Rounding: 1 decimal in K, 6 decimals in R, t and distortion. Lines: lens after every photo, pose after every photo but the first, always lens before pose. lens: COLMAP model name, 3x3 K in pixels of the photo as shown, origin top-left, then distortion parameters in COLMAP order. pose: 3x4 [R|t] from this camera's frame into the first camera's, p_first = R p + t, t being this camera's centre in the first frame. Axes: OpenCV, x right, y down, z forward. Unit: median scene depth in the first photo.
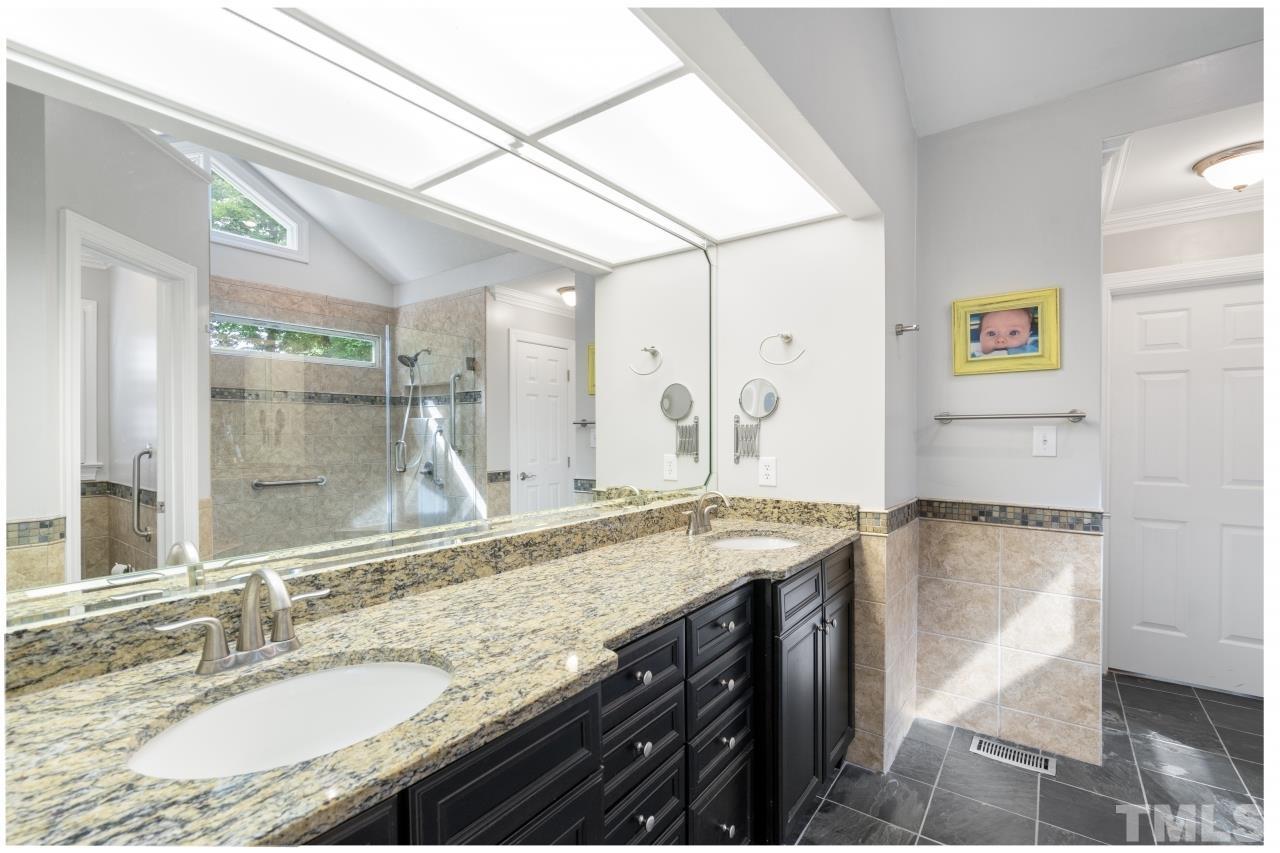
lens RADIAL K [[580.0, 0, 629.0], [0, 580.0, 431.5], [0, 0, 1]] dist [-0.010509, 0.001959]
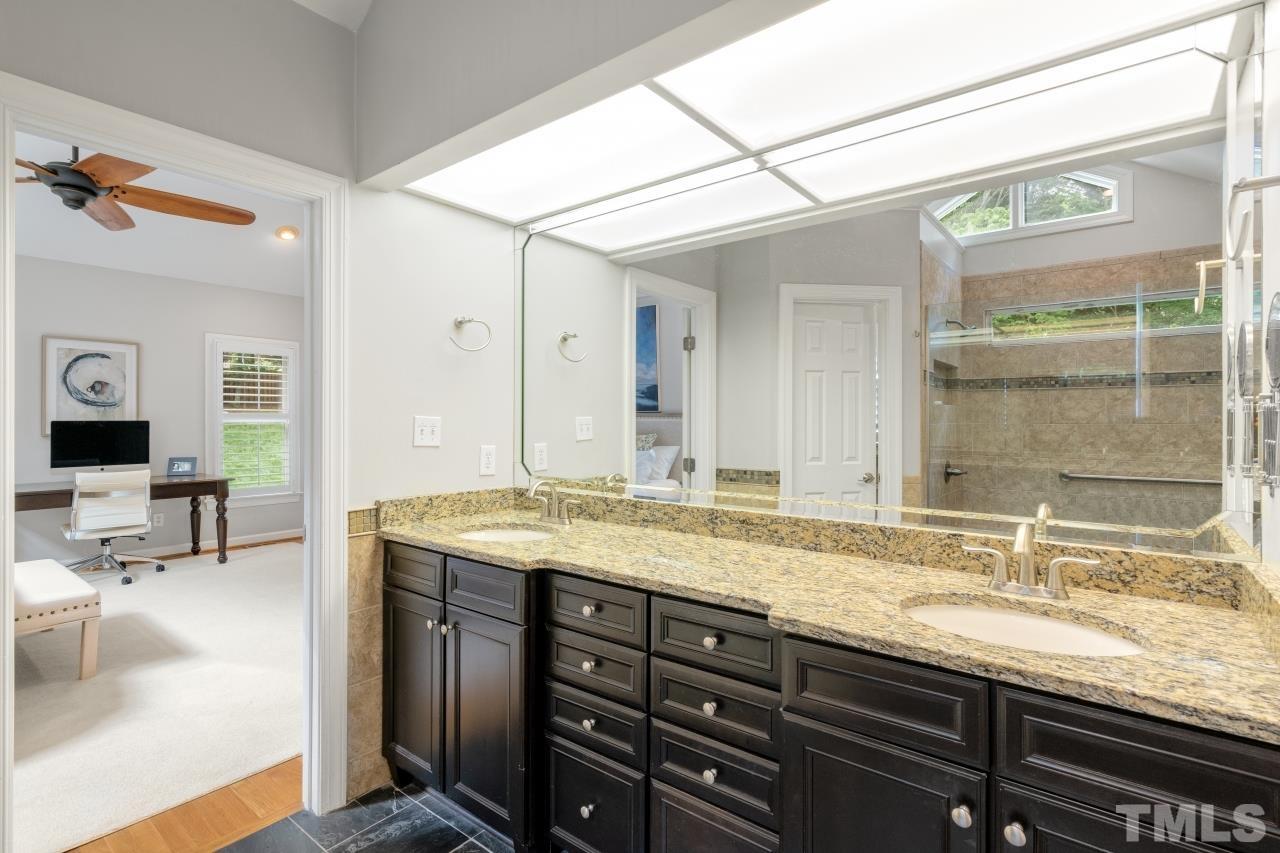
lens RADIAL K [[631.8, 0, 652.1], [0, 631.8, 419.4], [0, 0, 1]] dist [0.001116, 0.001793]
pose [[-0.027488, 0.002331, -0.999619, 0.664071], [-0.002483, 0.999994, 0.002400, -0.002466], [0.999619, 0.002548, -0.027482, 0.547828]]
